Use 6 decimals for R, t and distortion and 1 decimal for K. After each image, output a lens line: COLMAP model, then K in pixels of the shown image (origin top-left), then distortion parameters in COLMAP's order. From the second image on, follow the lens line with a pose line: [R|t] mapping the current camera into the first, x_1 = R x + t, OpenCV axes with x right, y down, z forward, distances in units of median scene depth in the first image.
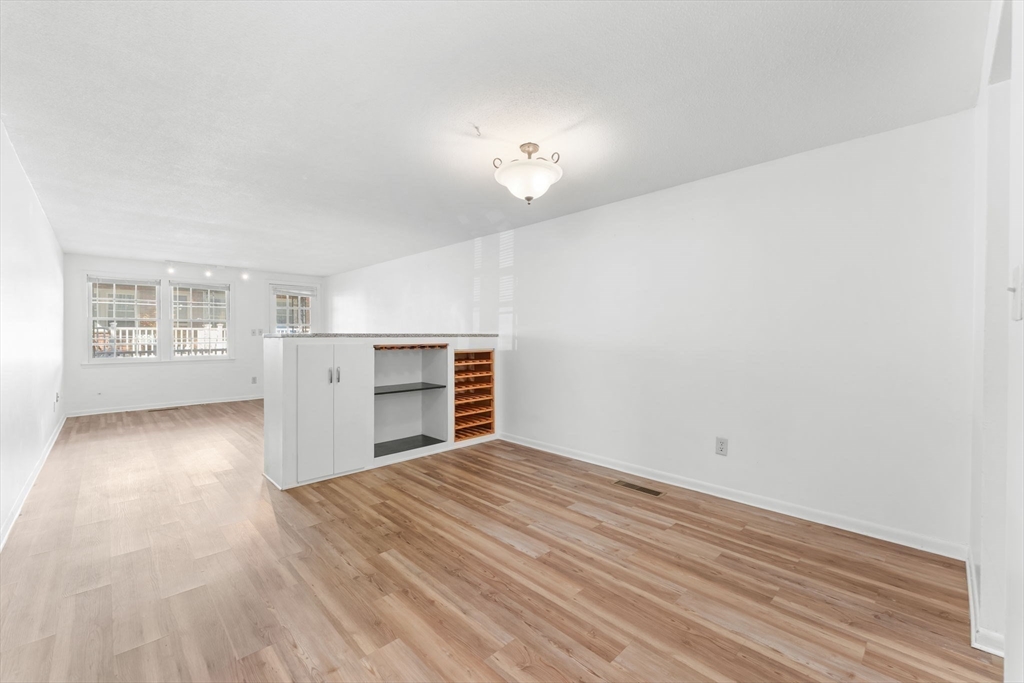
lens RADIAL K [[418.6, 0, 506.6], [0, 418.6, 338.5], [0, 0, 1]] dist [-0.000712, -0.000372]
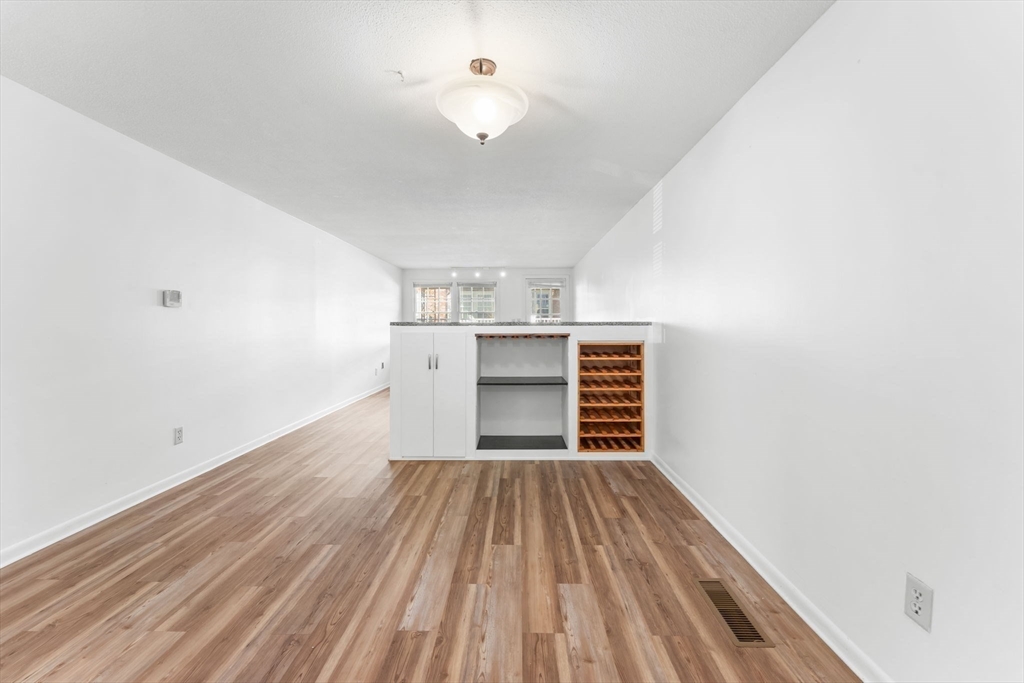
lens RADIAL K [[417.0, 0, 512.3], [0, 417.0, 323.2], [0, 0, 1]] dist [-0.000325, -0.000027]
pose [[0.707022, -0.003872, -0.707181, 0.581147], [-0.002473, 0.999965, -0.007947, -0.002476], [0.707188, 0.007368, 0.706988, 0.500158]]
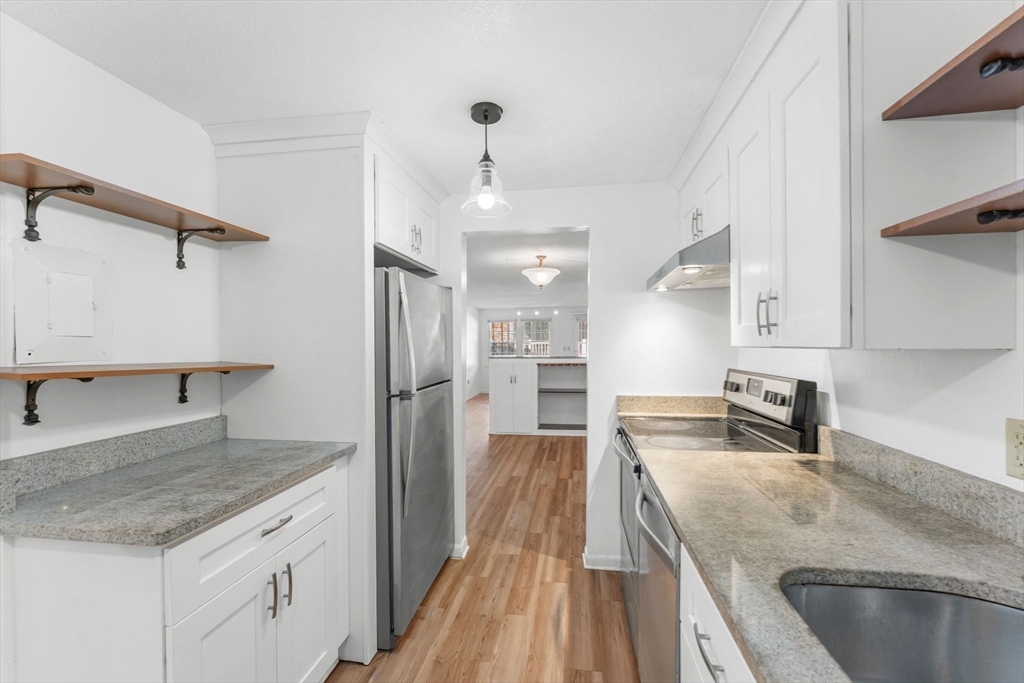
lens RADIAL K [[427.4, 0, 512.0], [0, 427.4, 341.5], [0, 0, 1]] dist [-0.000084, -0.000041]
pose [[0.604022, -0.006218, -0.796943, 1.364751], [0.000706, 0.999973, -0.007267, -0.081145], [0.796967, 0.003826, 0.604010, -0.185986]]
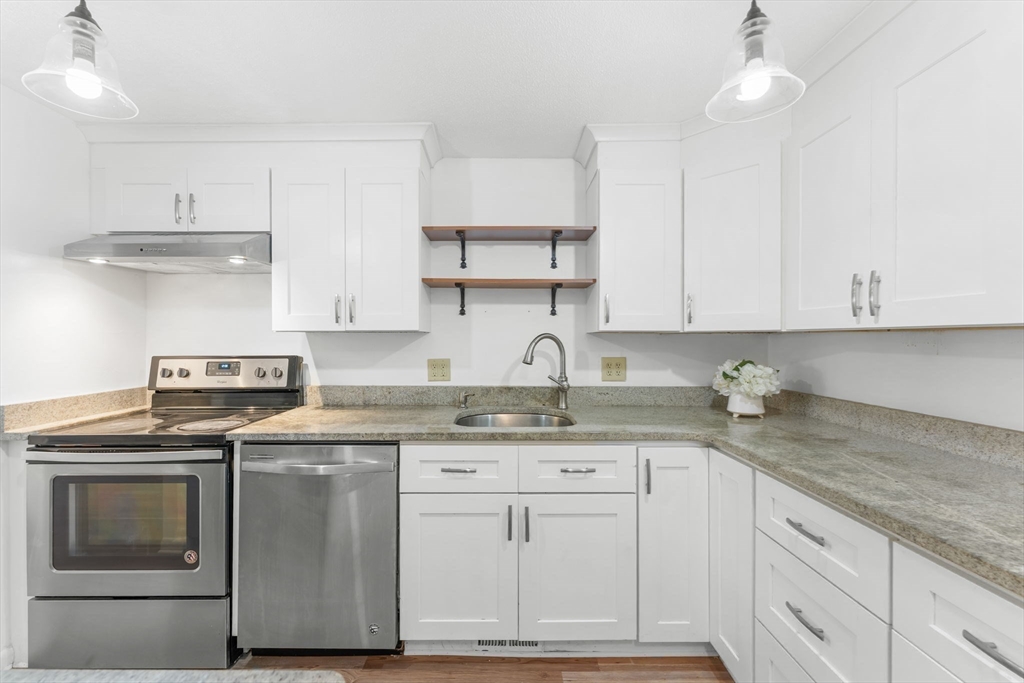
lens RADIAL K [[418.6, 0, 506.6], [0, 418.6, 338.5], [0, 0, 1]] dist [-0.000712, -0.000372]
pose [[0.689741, -0.001054, 0.724055, 0.812592], [0.005470, 0.999978, -0.003755, -0.059609], [-0.724035, 0.006551, 0.689732, -0.375062]]
